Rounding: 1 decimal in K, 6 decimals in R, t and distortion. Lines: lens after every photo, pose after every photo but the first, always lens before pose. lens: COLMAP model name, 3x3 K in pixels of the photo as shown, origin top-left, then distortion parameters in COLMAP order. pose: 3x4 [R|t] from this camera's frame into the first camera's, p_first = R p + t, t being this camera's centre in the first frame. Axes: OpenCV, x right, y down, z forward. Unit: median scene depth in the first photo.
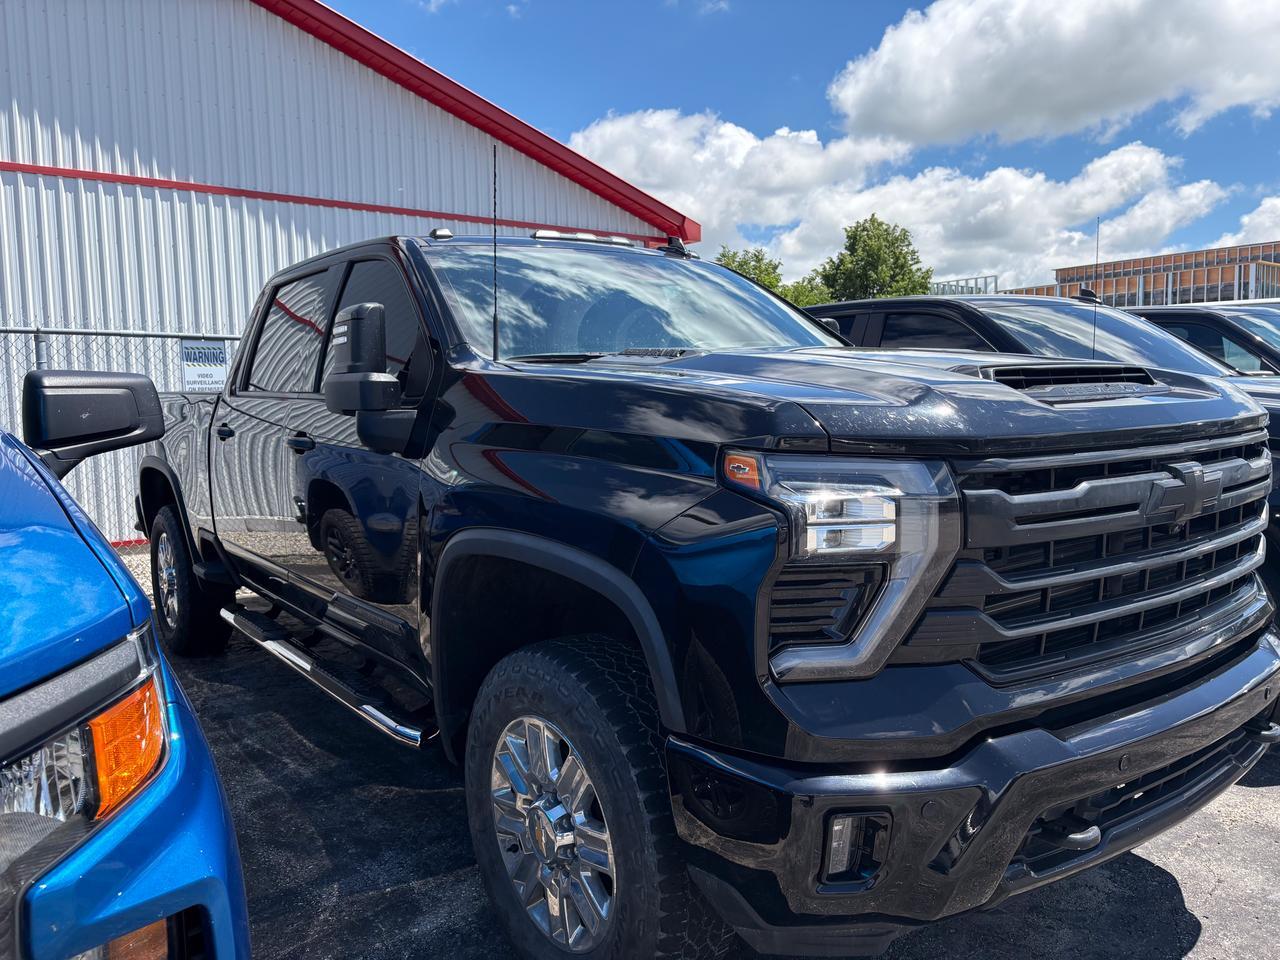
lens RADIAL K [[1014.9, 0, 640.0], [0, 1014.9, 480.0], [0, 0, 1]] dist [-0.002566, 0.086074]
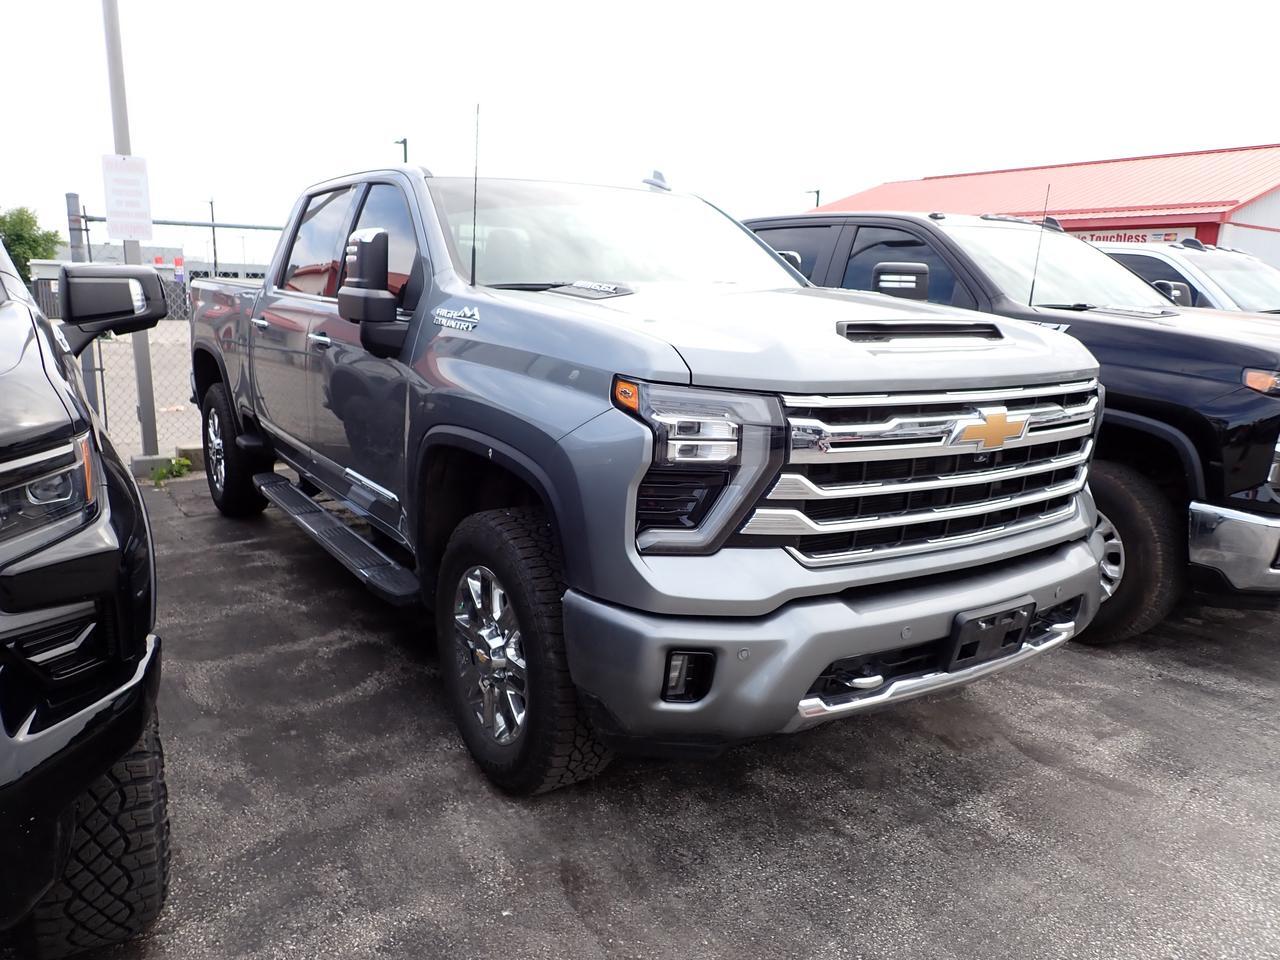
lens RADIAL K [[1014.9, 0, 640.0], [0, 1014.9, 480.0], [0, 0, 1]] dist [-0.002566, 0.086074]
pose [[0.997142, 0.062200, -0.042887, 0.154266], [-0.057484, 0.992959, 0.103581, -0.031812], [0.049028, -0.100819, 0.993696, -0.274621]]
